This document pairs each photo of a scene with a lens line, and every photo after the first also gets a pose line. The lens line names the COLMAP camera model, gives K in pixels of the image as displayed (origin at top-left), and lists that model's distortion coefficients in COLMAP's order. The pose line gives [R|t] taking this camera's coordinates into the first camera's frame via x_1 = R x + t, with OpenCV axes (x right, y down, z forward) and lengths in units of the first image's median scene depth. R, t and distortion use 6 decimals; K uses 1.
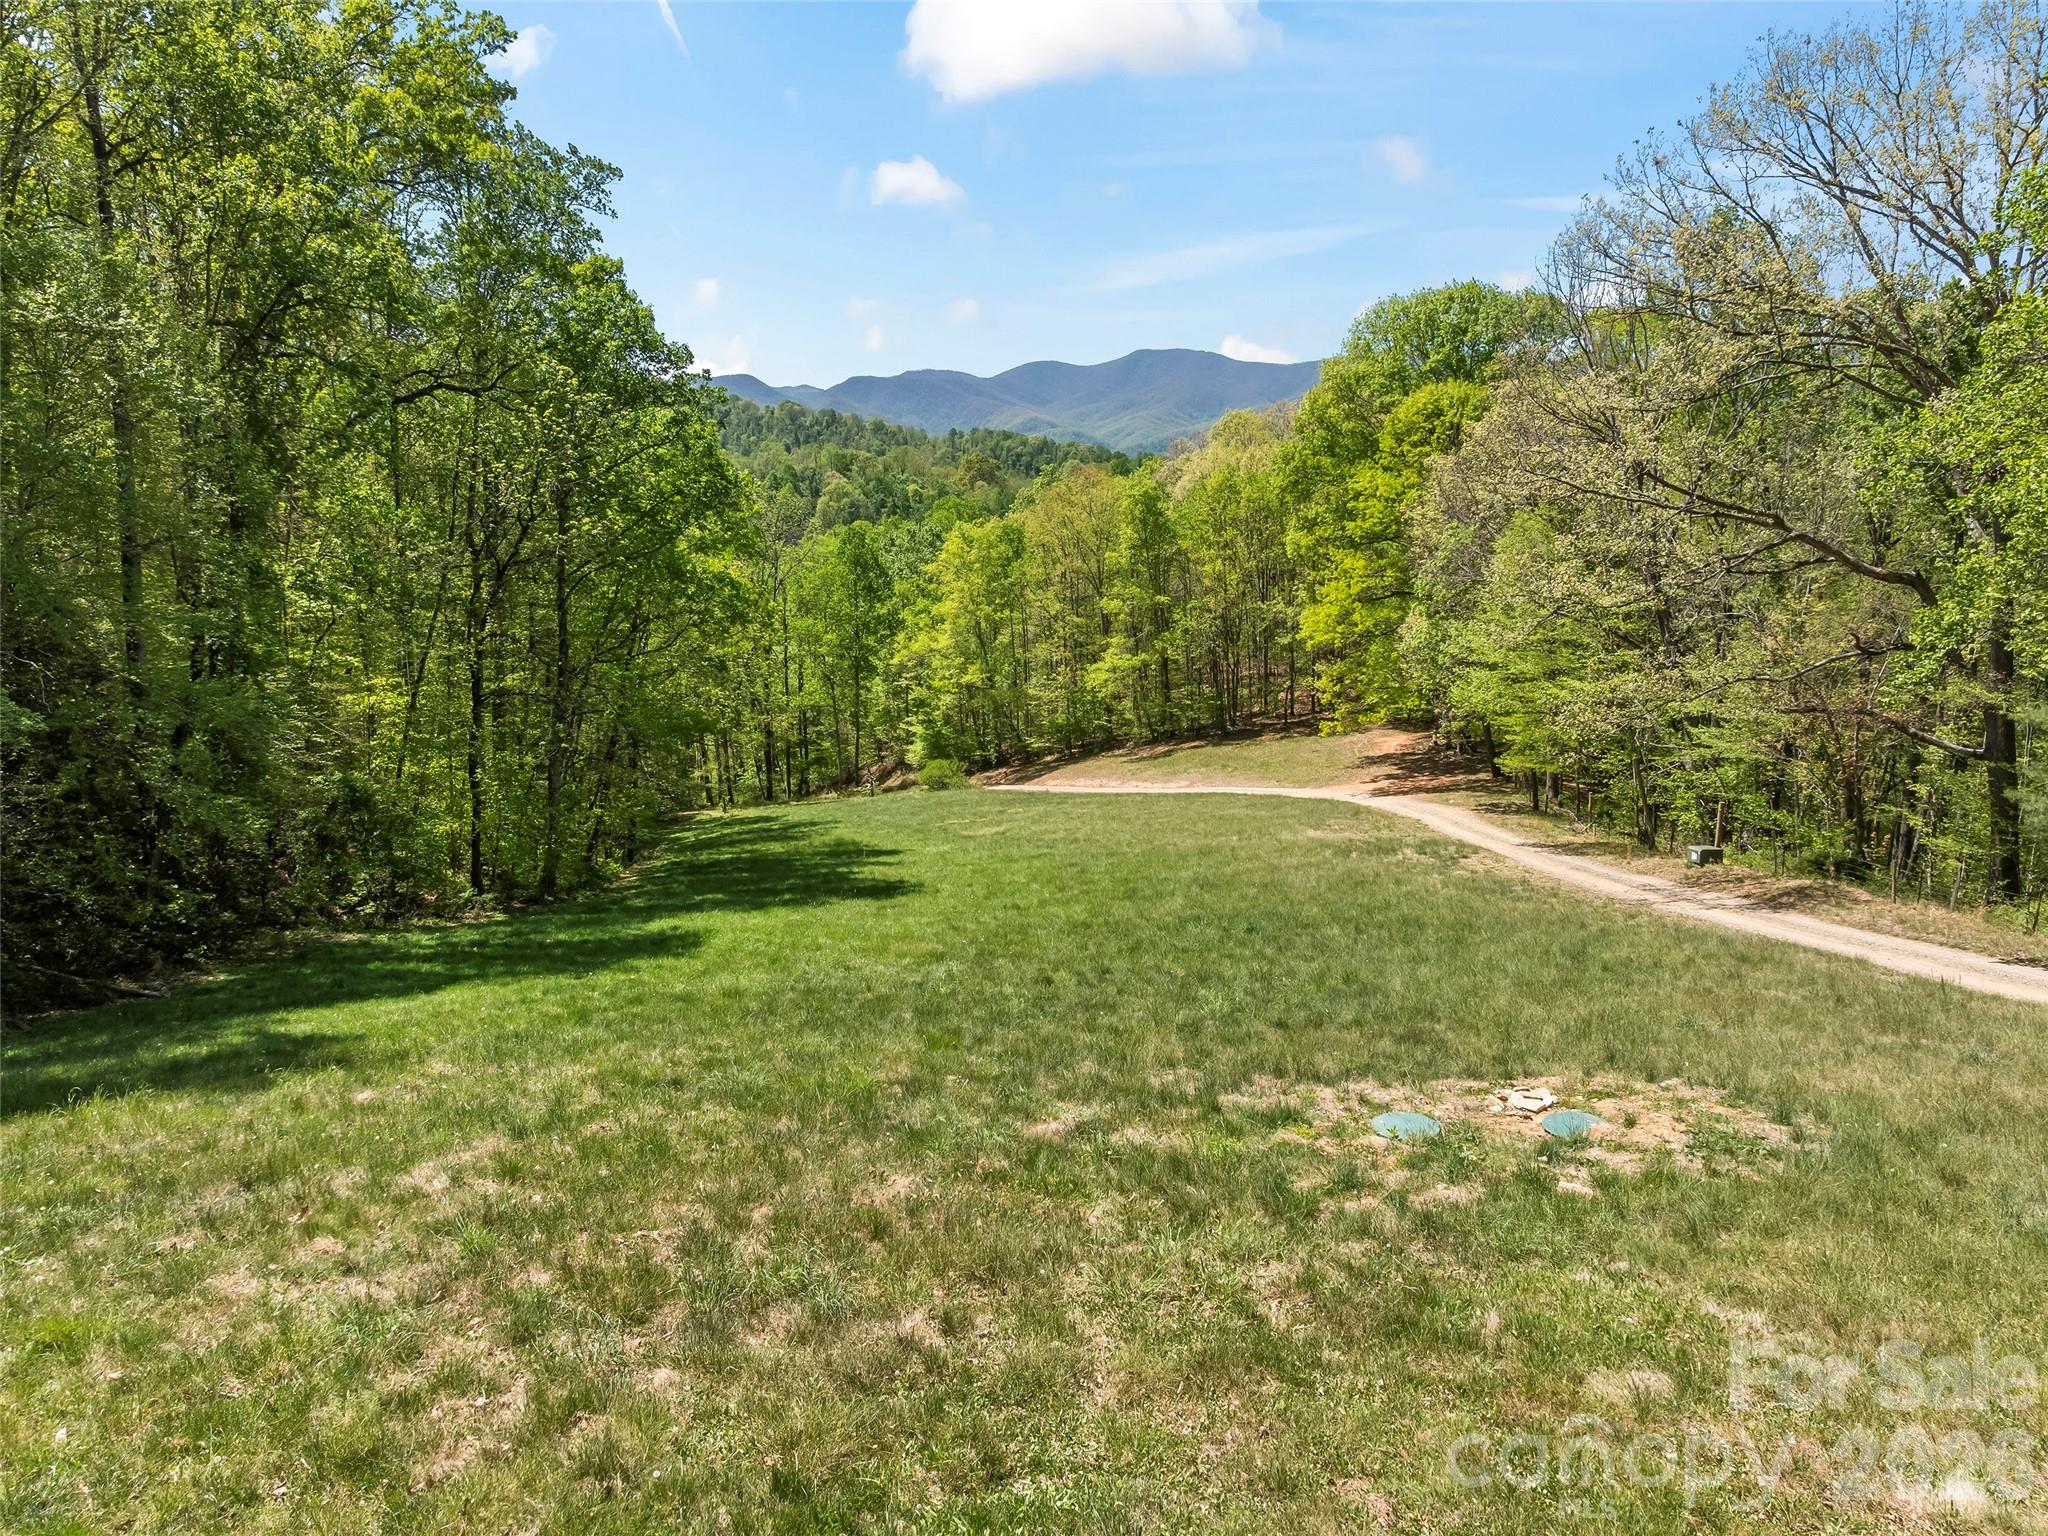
lens RADIAL K [[1423.5, 0, 1038.6], [0, 1423.5, 770.7], [0, 0, 1]] dist [-0.028662, 0.005928]
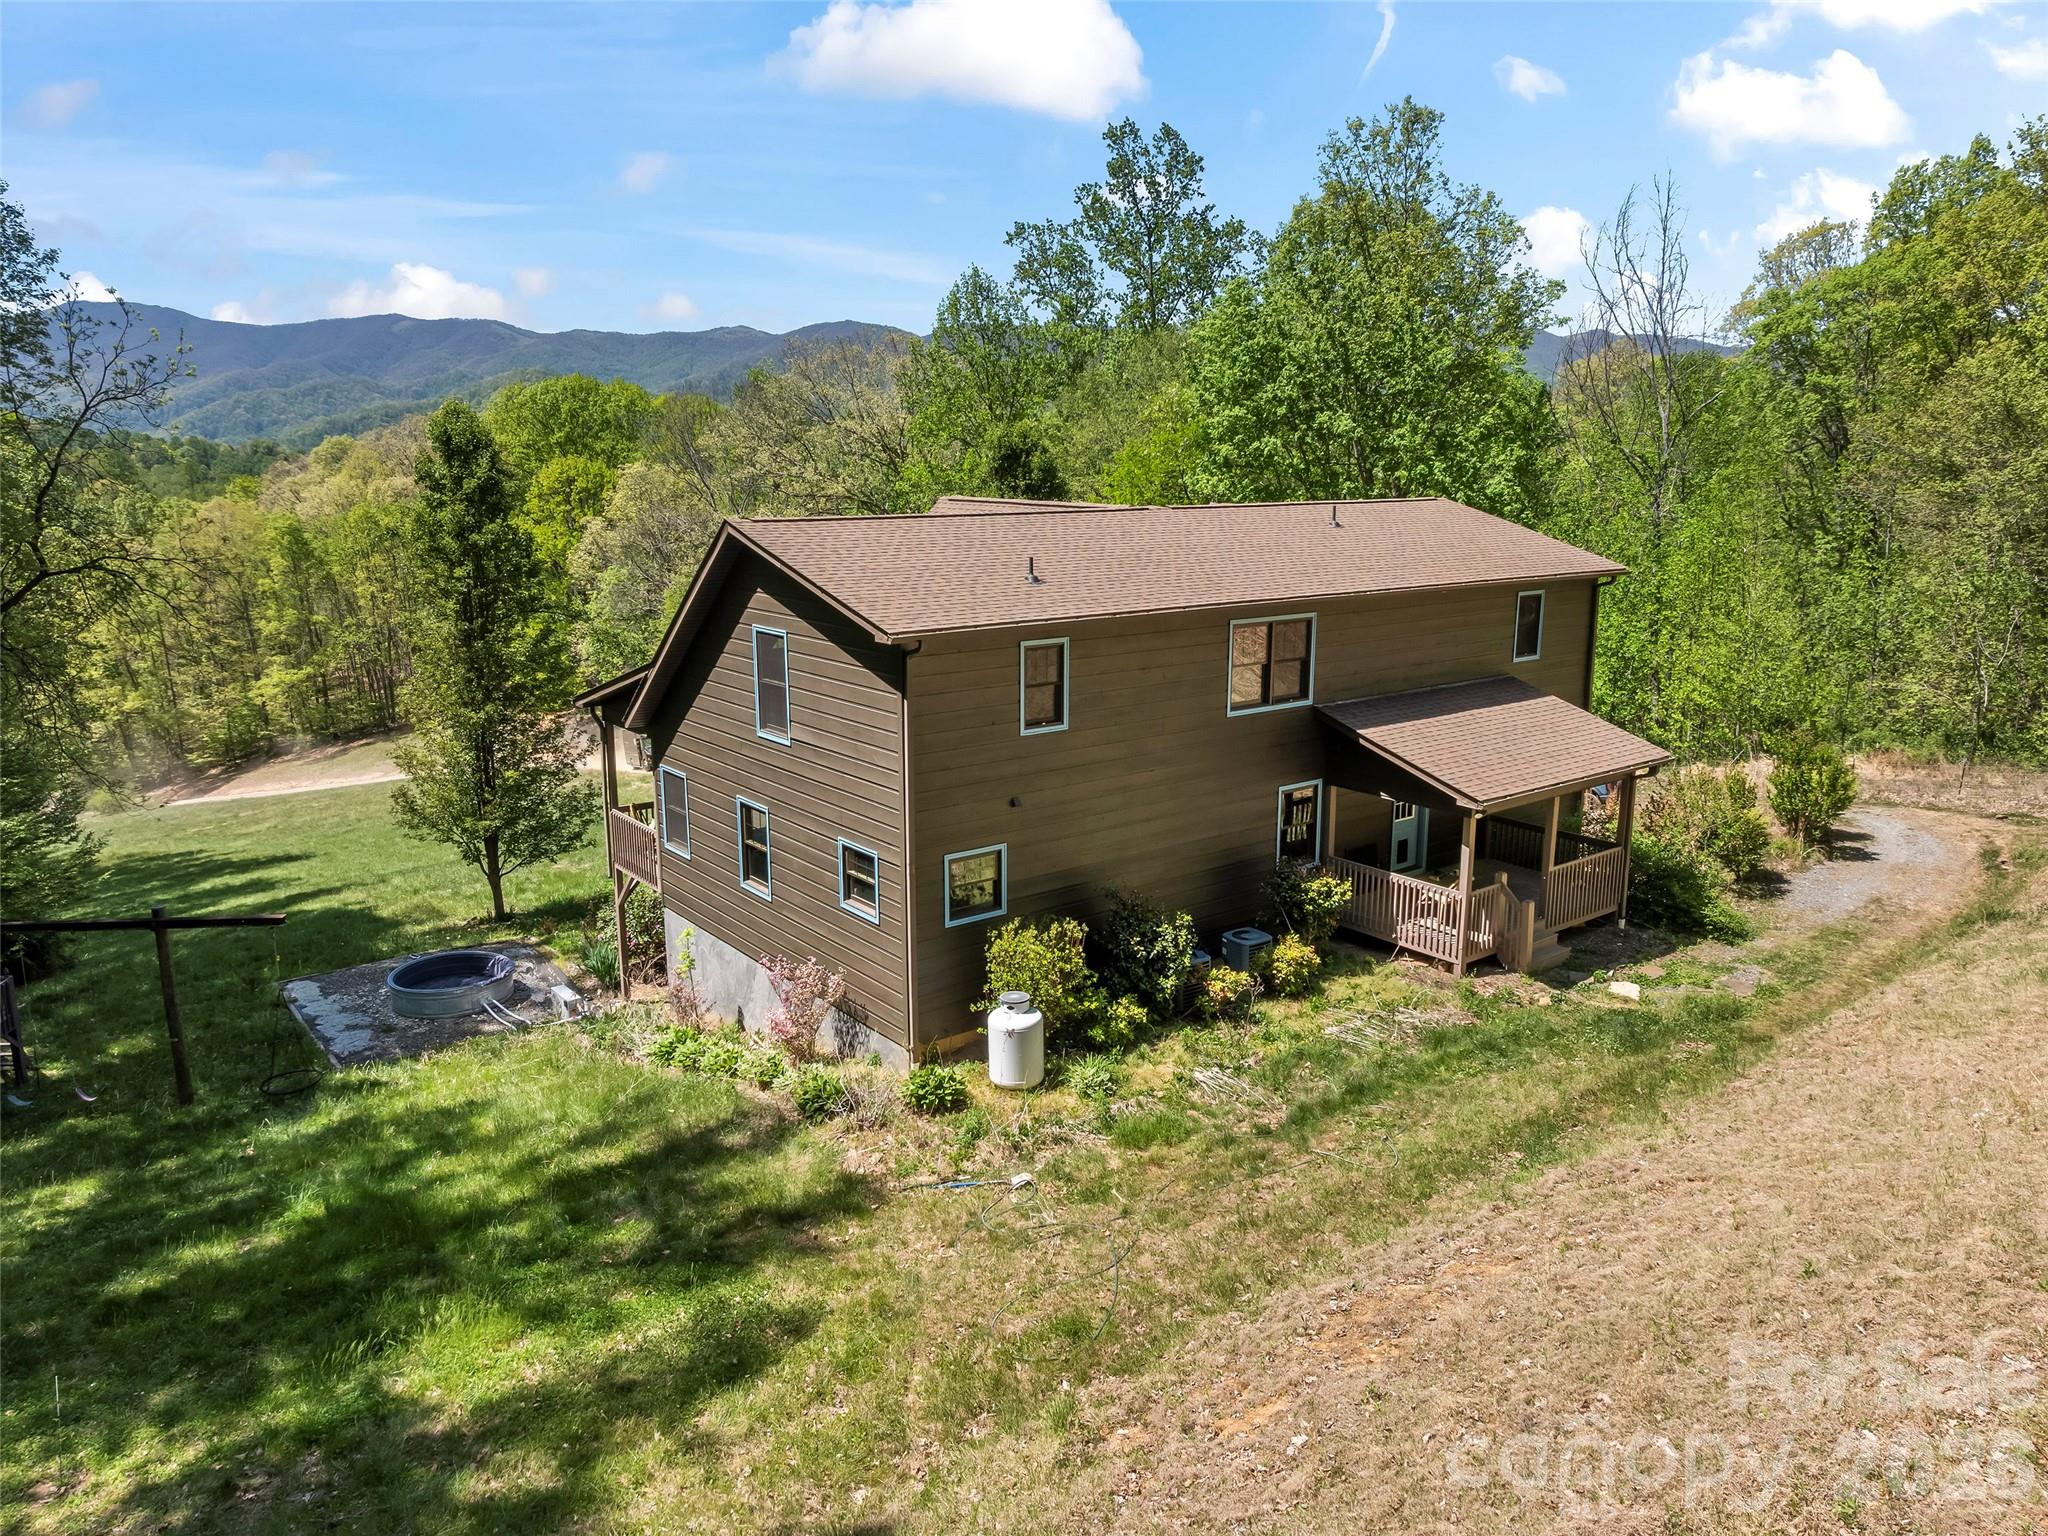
lens RADIAL K [[1423.5, 0, 1025.0], [0, 1423.5, 761.0], [0, 0, 1]] dist [-0.028662, 0.005928]
pose [[0.807437, -0.122147, 0.577170, -0.122800], [0.115910, 0.992109, 0.047807, 0.003807], [-0.578455, 0.028299, 0.815224, -0.240731]]
